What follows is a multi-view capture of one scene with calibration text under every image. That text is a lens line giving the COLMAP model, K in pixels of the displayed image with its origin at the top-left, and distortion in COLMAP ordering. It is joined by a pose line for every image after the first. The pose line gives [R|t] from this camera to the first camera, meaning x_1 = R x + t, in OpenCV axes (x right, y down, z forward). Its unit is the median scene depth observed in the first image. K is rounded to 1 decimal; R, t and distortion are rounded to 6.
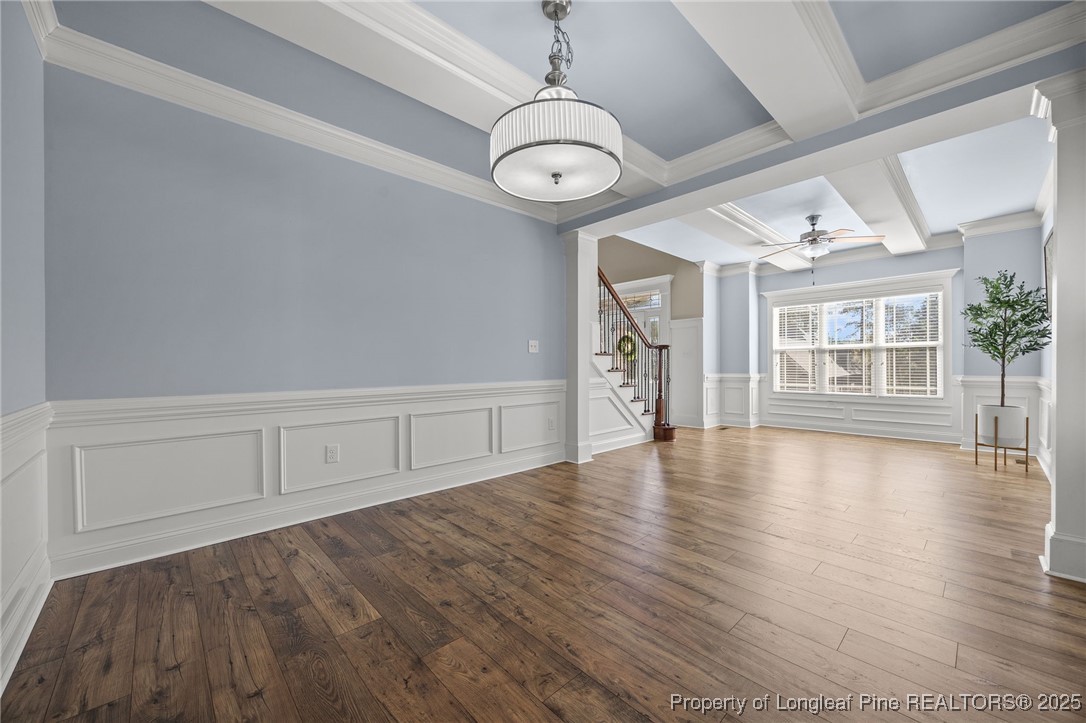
lens RADIAL K [[421.7, 0, 541.2], [0, 421.7, 367.8], [0, 0, 1]] dist [-0.002156, -0.000836]
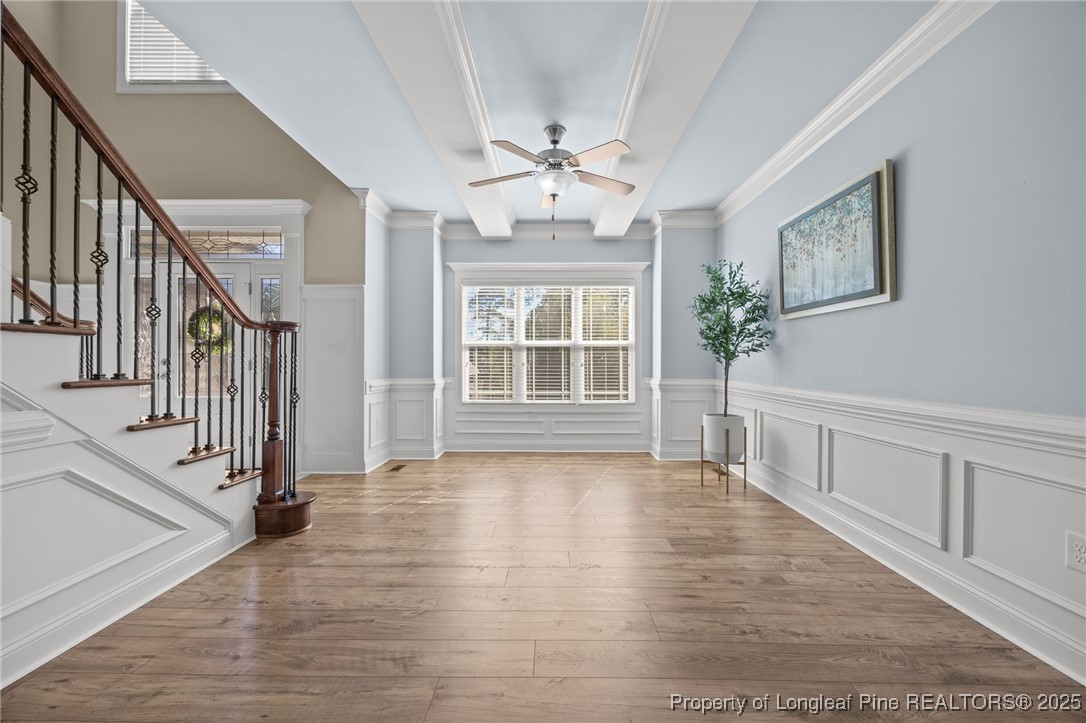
lens RADIAL K [[421.7, 0, 549.3], [0, 421.7, 362.2], [0, 0, 1]] dist [-0.002156, -0.000836]
pose [[0.687785, 0.007991, 0.725871, 0.153246], [-0.000856, 0.999948, -0.010198, -0.006131], [-0.725914, 0.006393, 0.687755, 0.463318]]
